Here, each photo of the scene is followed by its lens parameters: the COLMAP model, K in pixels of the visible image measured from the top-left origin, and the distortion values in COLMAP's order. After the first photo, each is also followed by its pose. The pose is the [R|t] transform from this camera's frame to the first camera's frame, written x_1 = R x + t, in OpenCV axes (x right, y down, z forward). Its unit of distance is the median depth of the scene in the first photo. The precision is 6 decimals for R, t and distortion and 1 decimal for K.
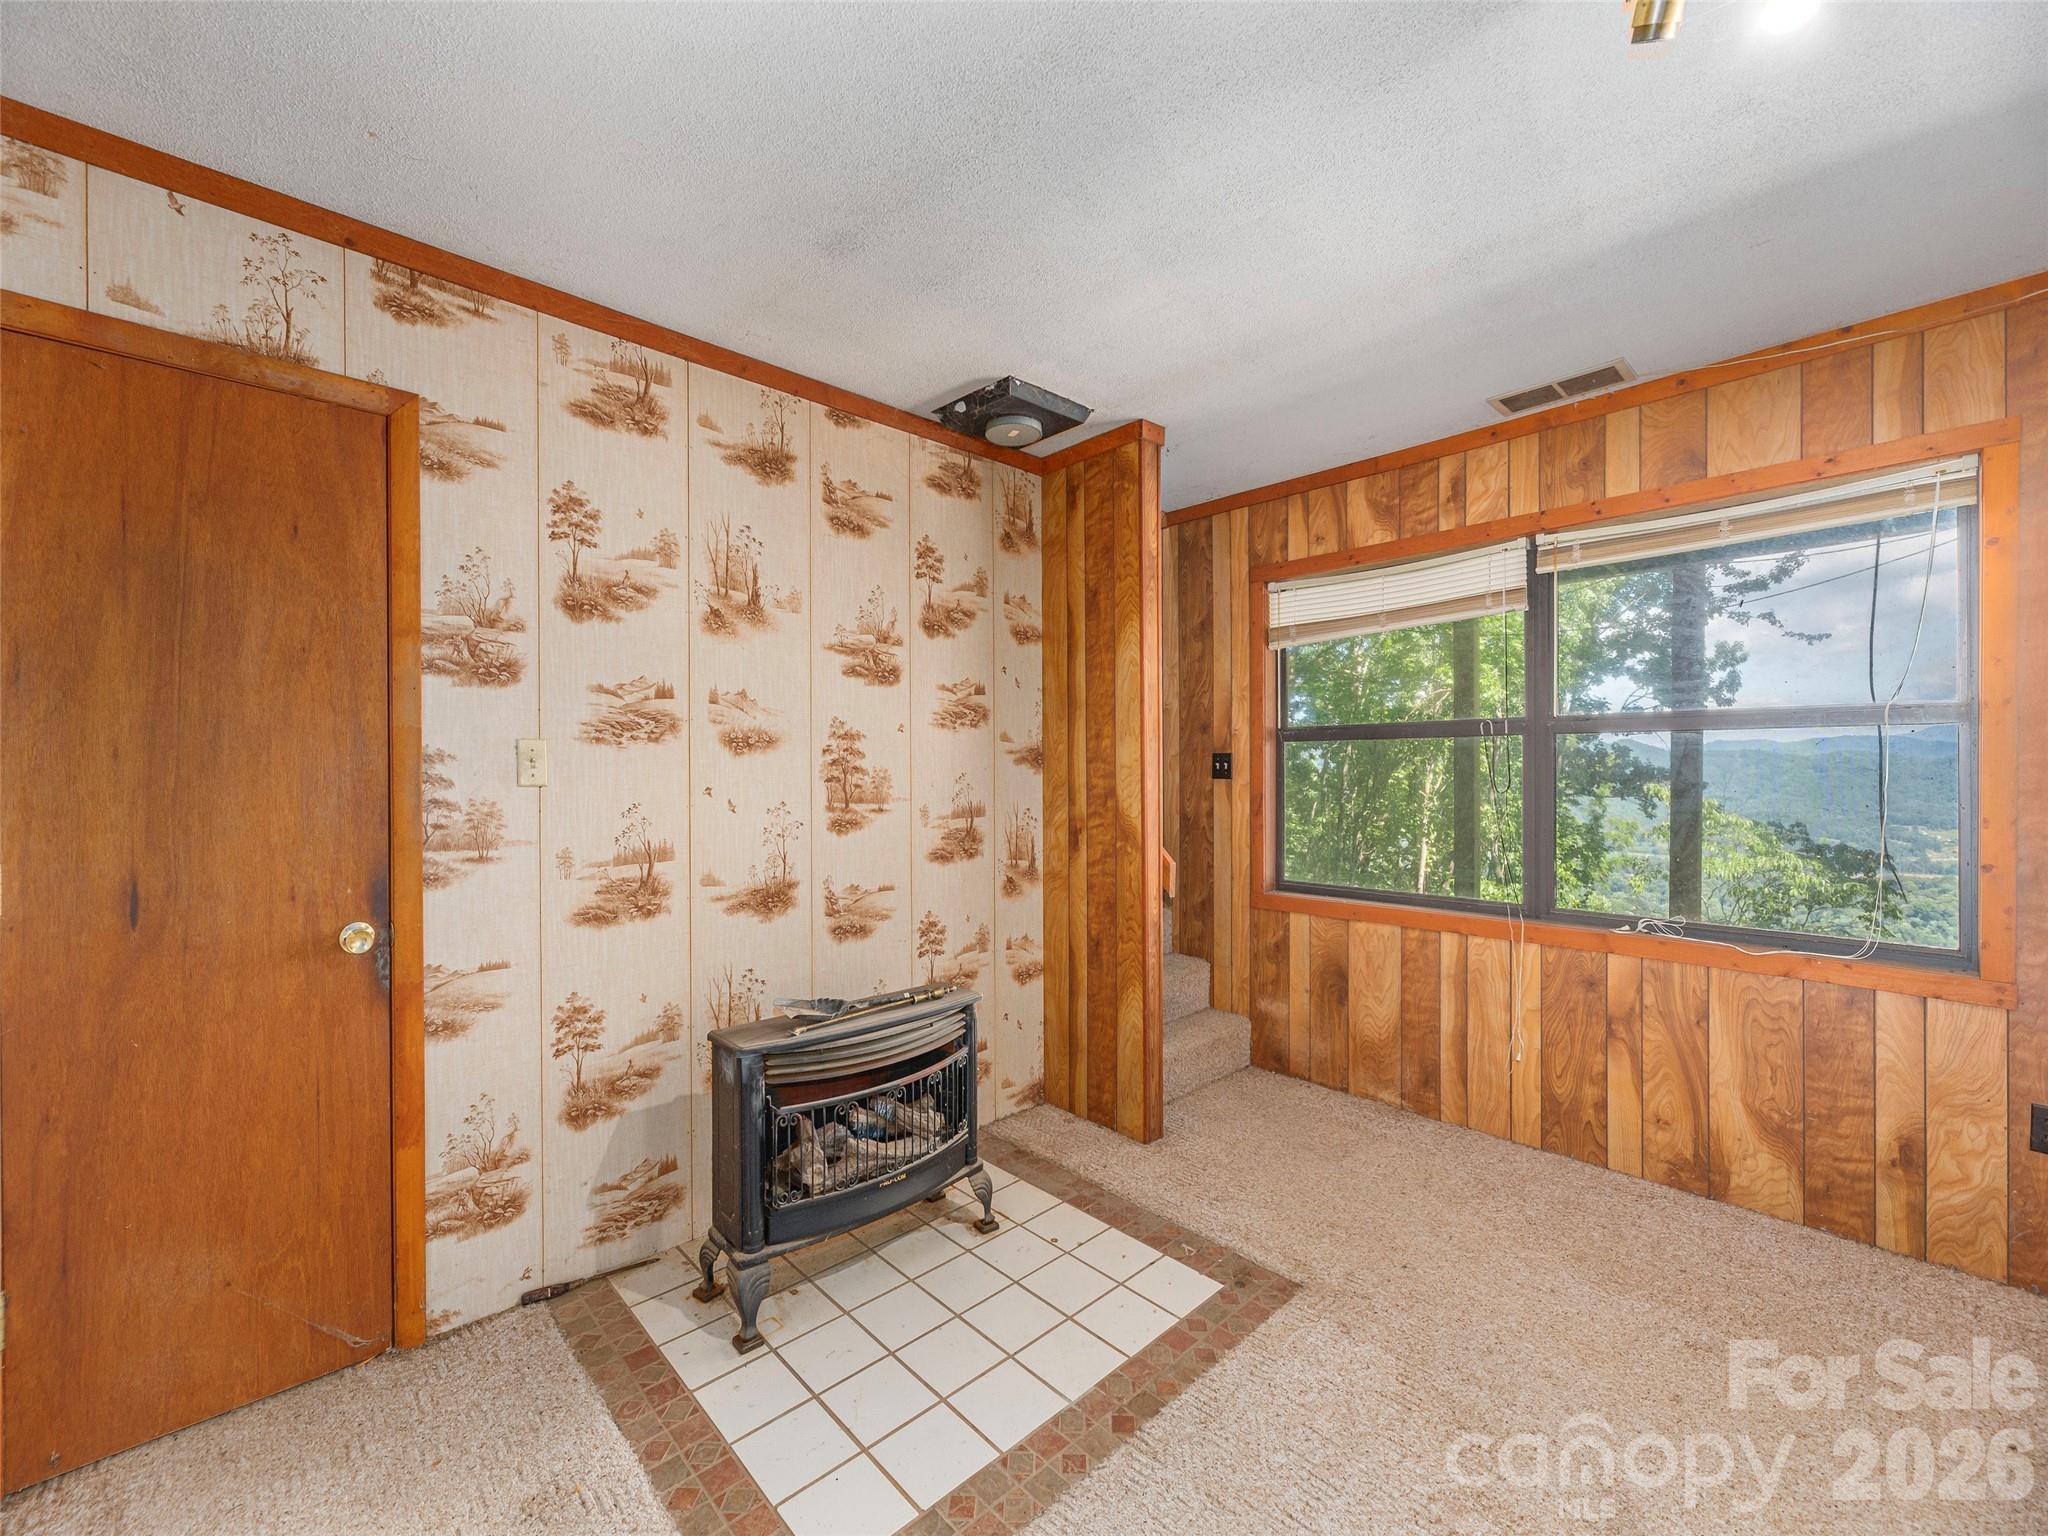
lens RADIAL K [[836.2, 0, 1023.4], [0, 836.2, 769.1], [0, 0, 1]] dist [-0.001664, 0.000240]
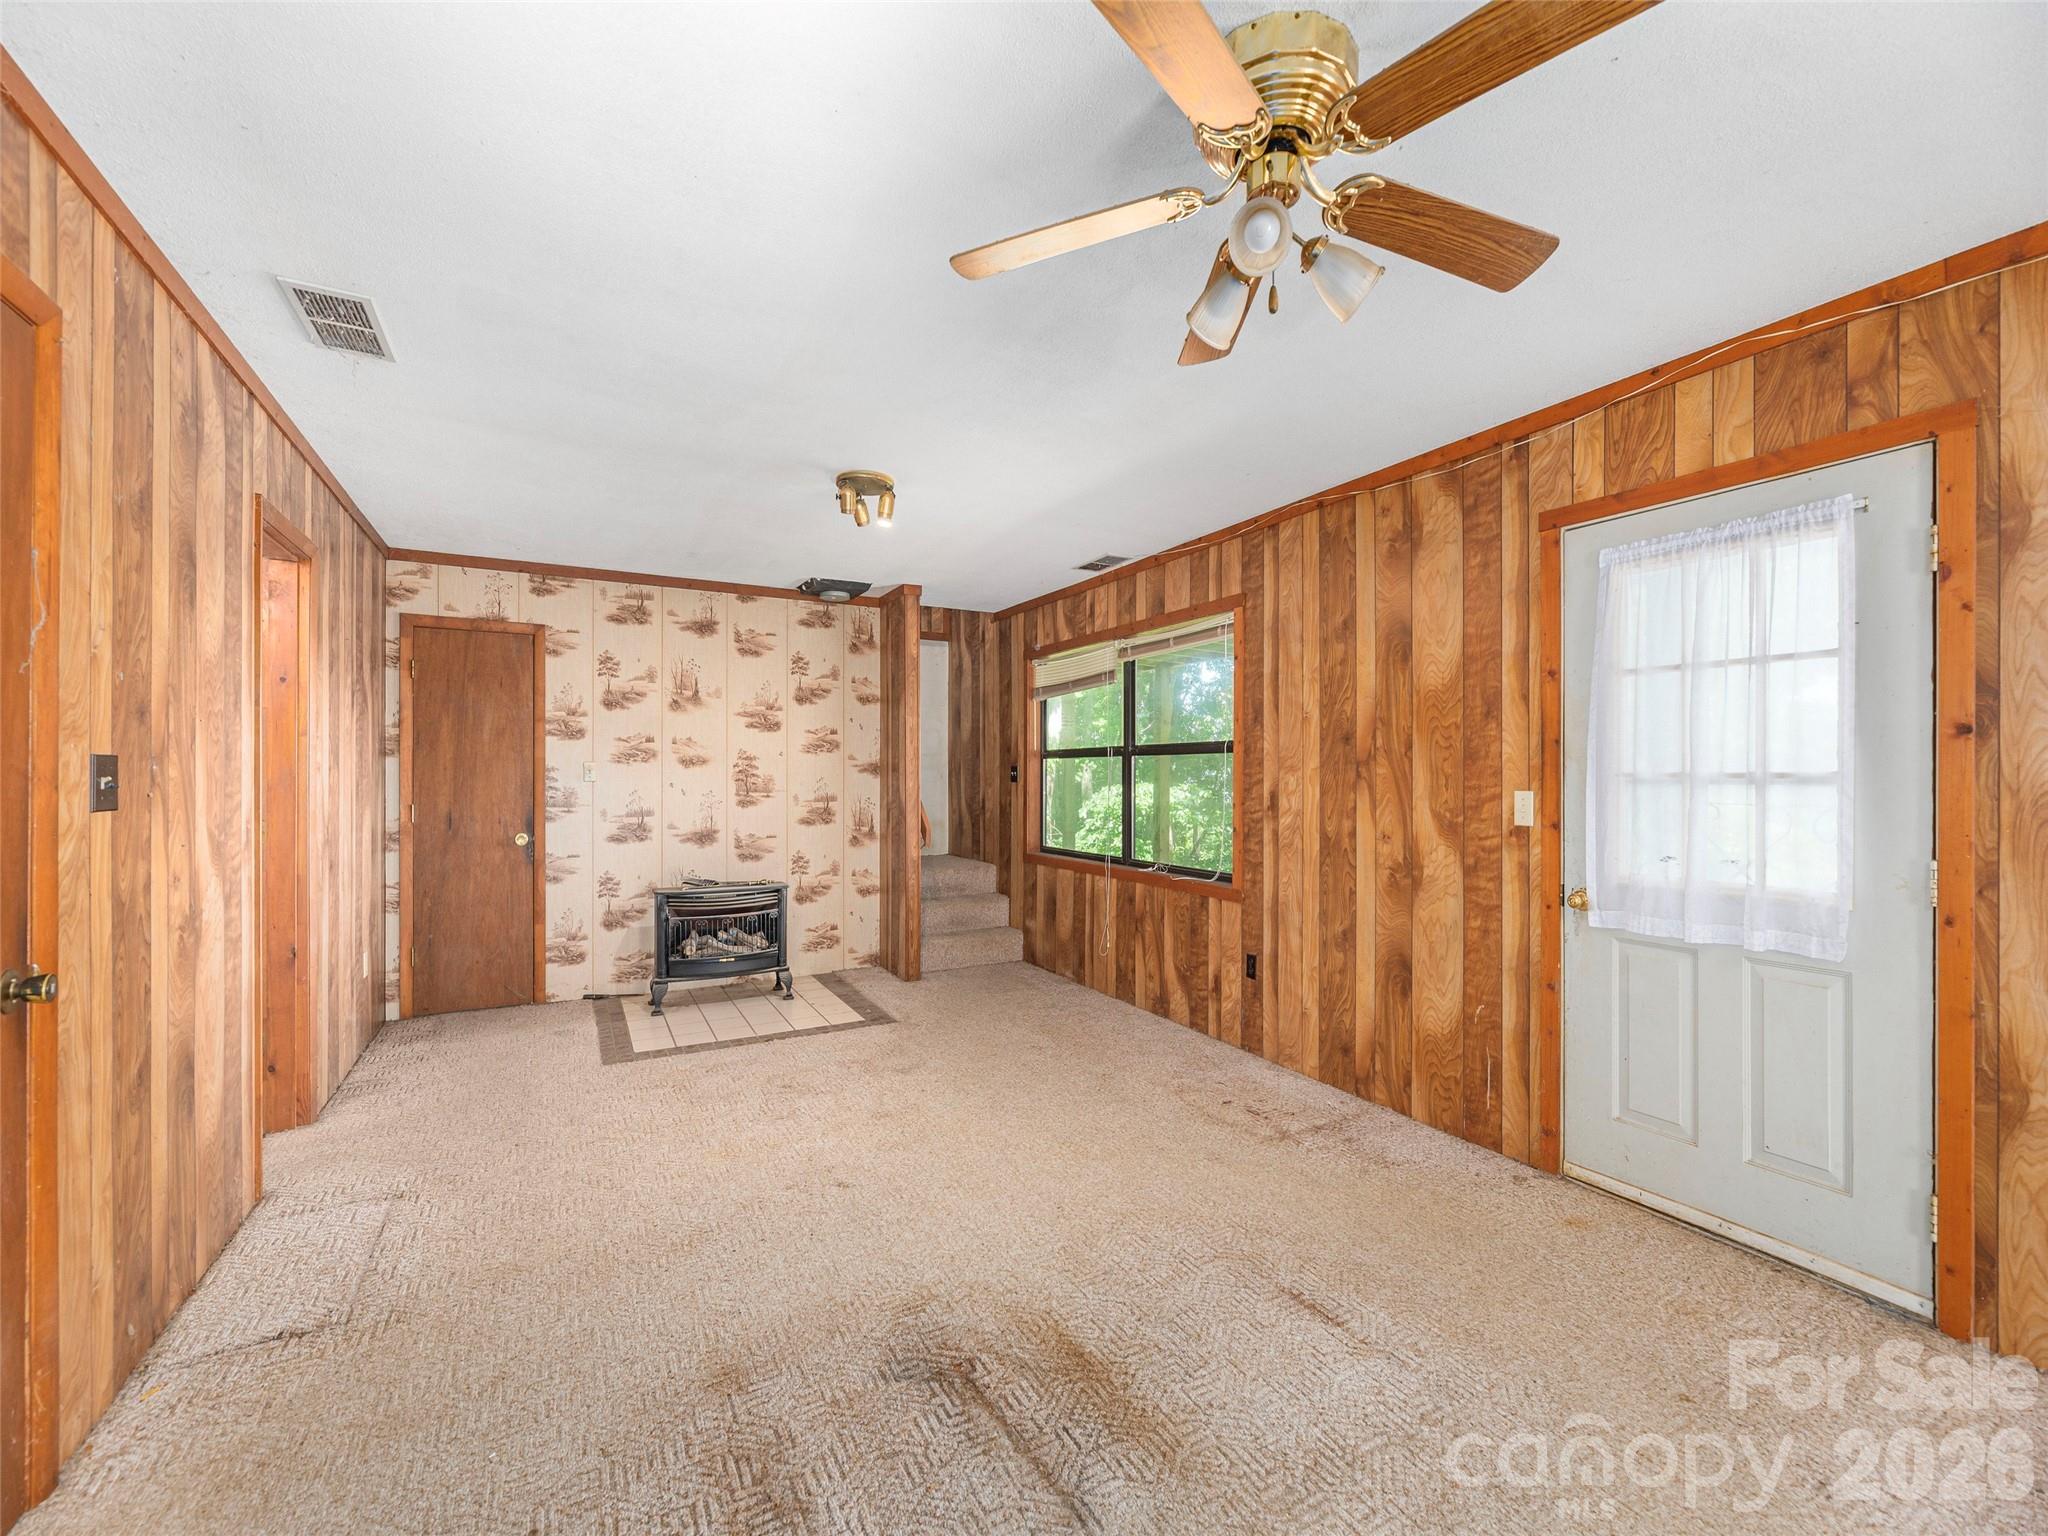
lens RADIAL K [[836.2, 0, 1018.8], [0, 836.2, 772.6], [0, 0, 1]] dist [-0.001664, 0.000240]
pose [[0.968040, 0.003580, -0.250769, 1.086379], [-0.004433, 0.999986, -0.002838, -0.003110], [0.250755, 0.003859, 0.968043, -0.906326]]
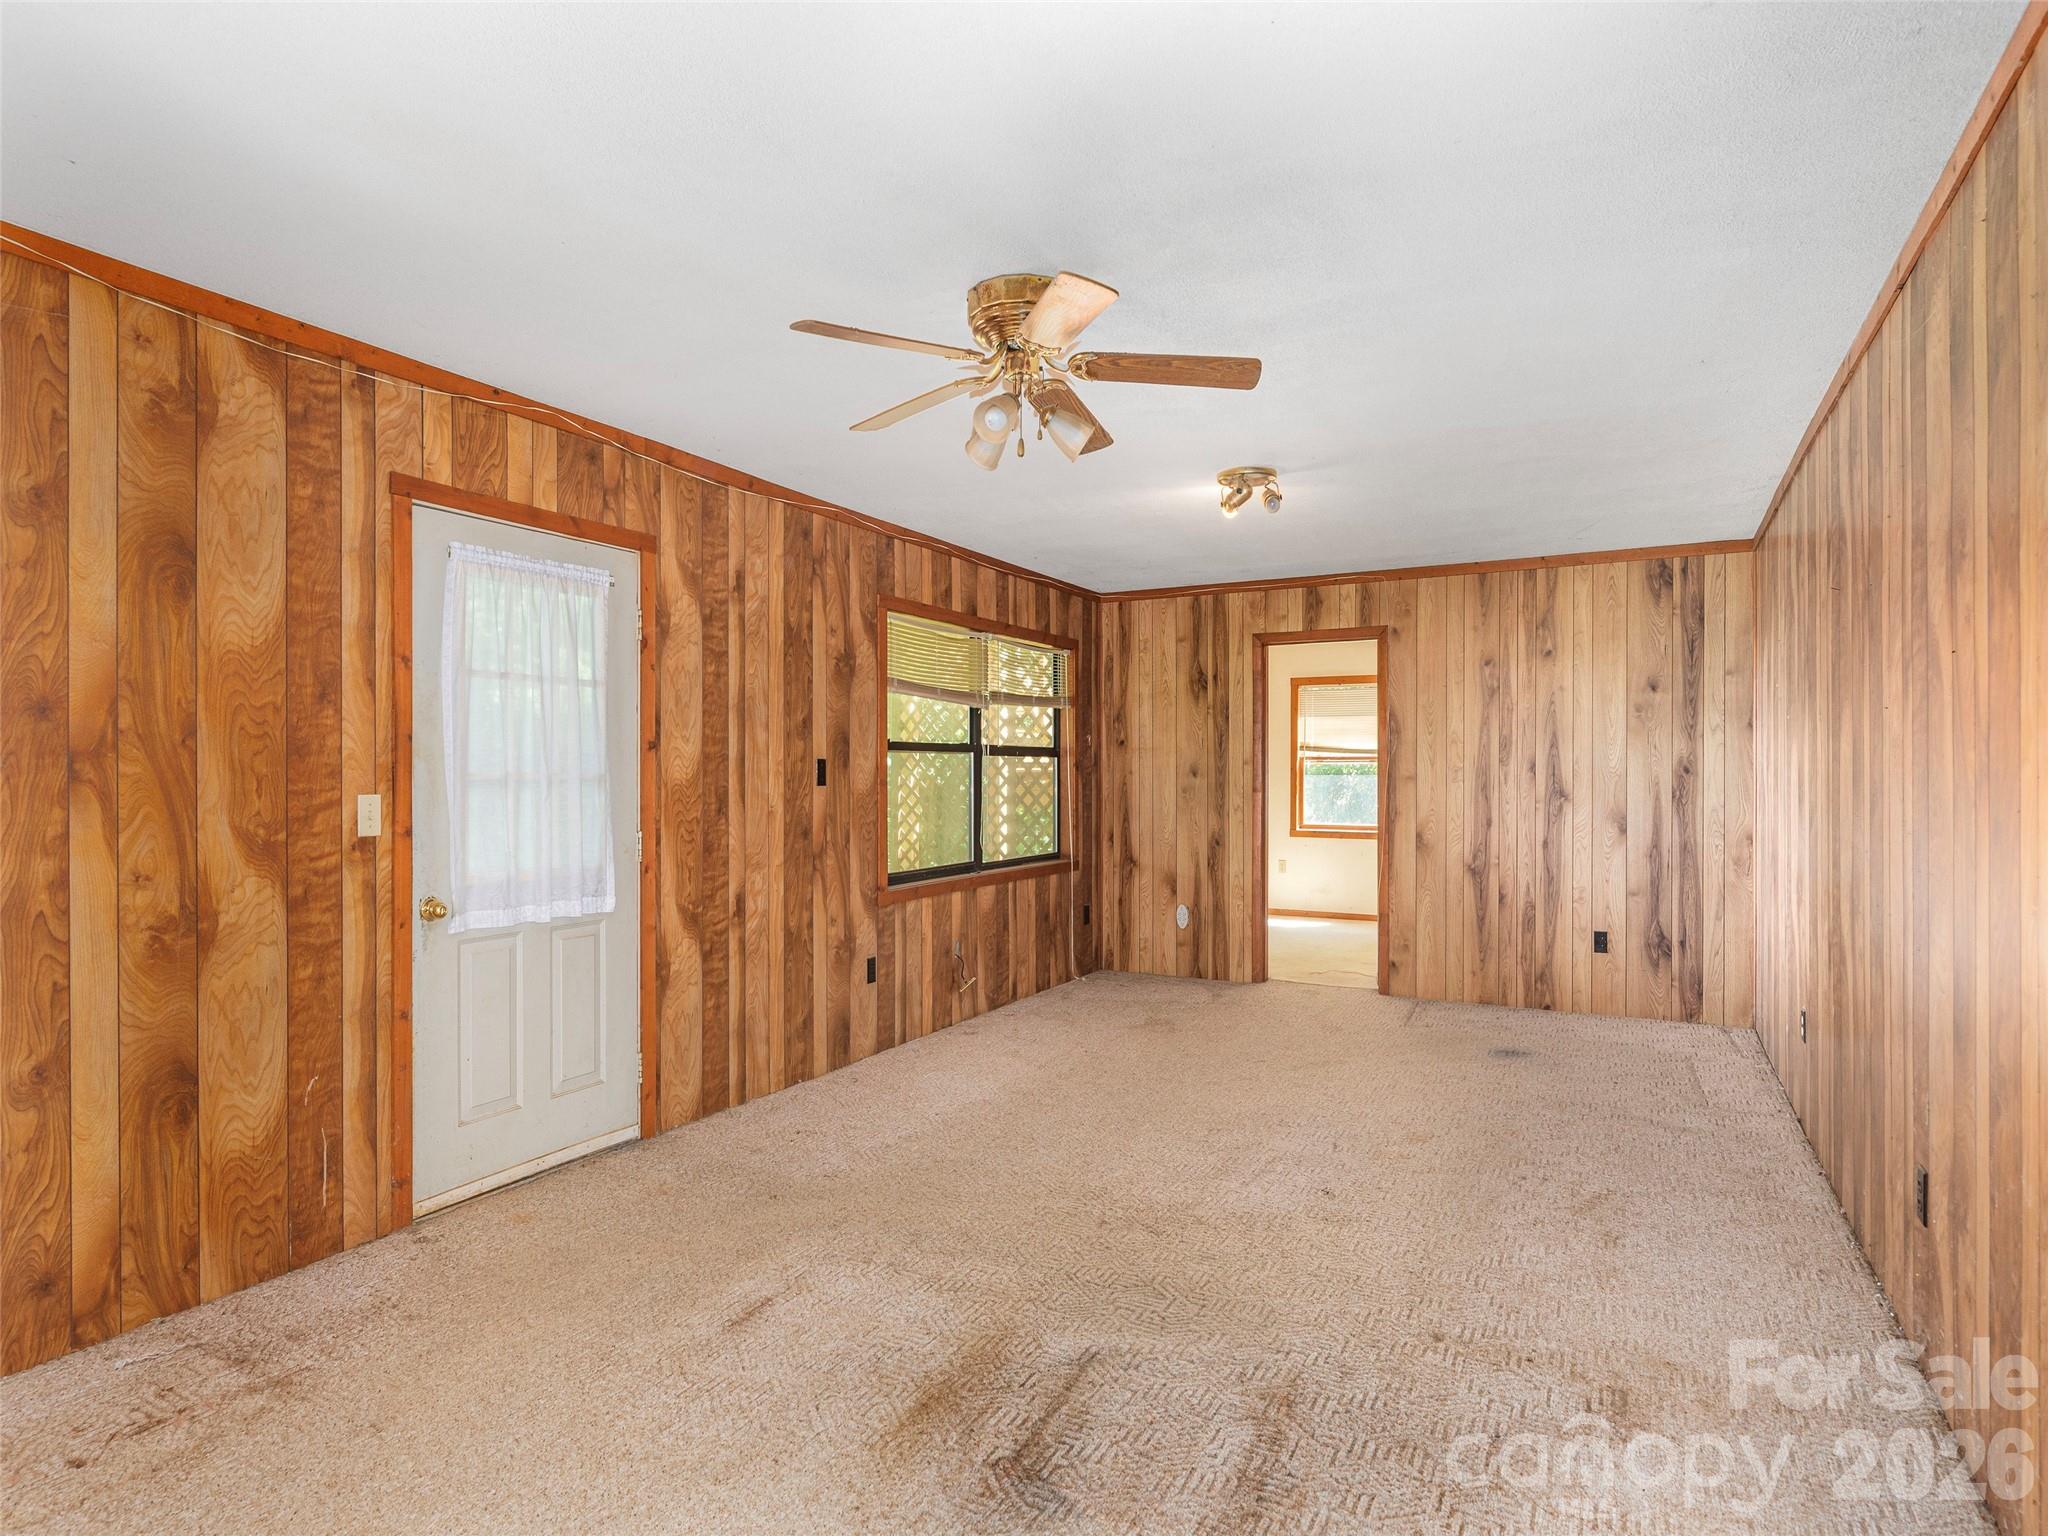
lens RADIAL K [[1127.6, 0, 1021.2], [0, 1127.6, 771.0], [0, 0, 1]] dist [-0.014781, 0.001719]
pose [[-0.316771, 0.008067, 0.948468, -1.219215], [0.006370, 0.999959, -0.006378, 0.008005], [-0.948481, 0.004021, -0.316810, 1.218030]]
